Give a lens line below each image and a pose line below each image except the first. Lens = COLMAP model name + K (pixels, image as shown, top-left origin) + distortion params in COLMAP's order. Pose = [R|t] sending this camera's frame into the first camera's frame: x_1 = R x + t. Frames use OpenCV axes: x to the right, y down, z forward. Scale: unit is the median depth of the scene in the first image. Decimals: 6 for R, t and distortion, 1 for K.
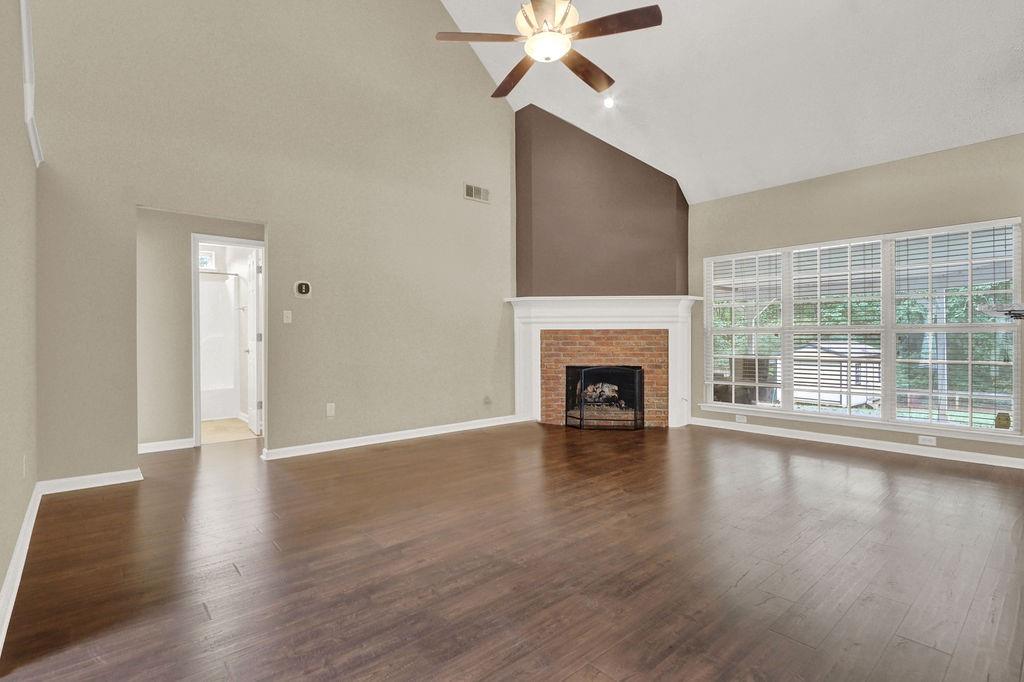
lens RADIAL K [[487.3, 0, 503.8], [0, 487.3, 337.5], [0, 0, 1]] dist [-0.014060, 0.000876]
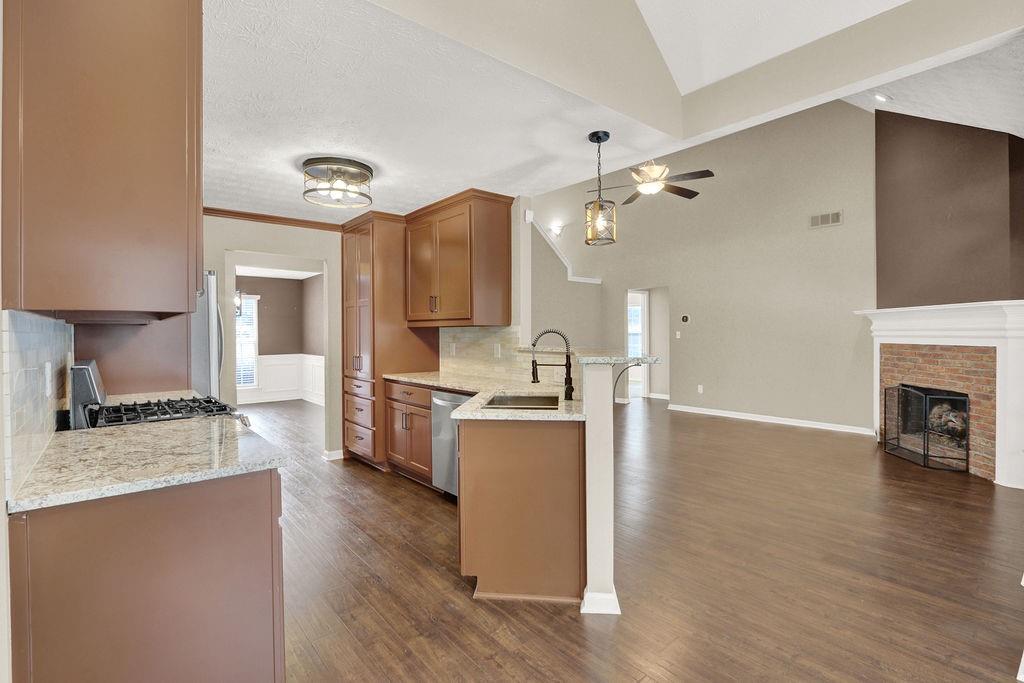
lens RADIAL K [[487.3, 0, 503.8], [0, 487.3, 338.0], [0, 0, 1]] dist [-0.014060, 0.000876]
pose [[-0.021552, 0.013213, -0.999680, 1.057504], [0.007234, 0.999889, 0.013060, -0.044610], [0.999742, -0.006950, -0.021646, 0.284680]]
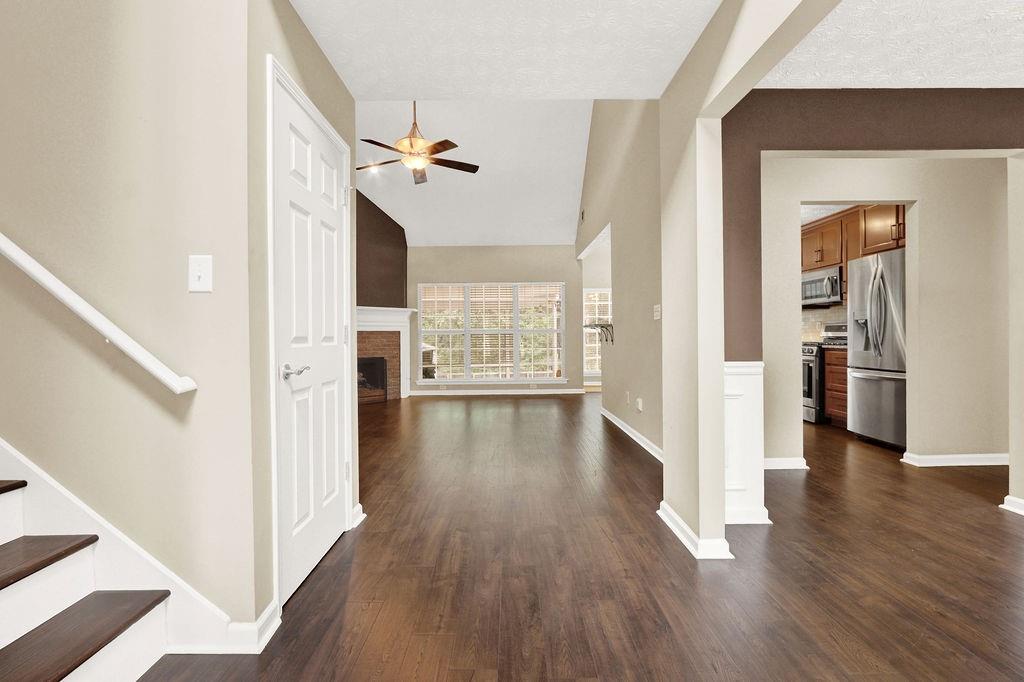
lens RADIAL K [[487.3, 0, 503.8], [0, 487.3, 337.5], [0, 0, 1]] dist [-0.014060, 0.000876]
pose [[0.655051, -0.005532, 0.755564, -0.554322], [0.006671, 0.999977, 0.001537, 0.002117], [-0.755555, 0.004034, 0.655073, -0.185584]]
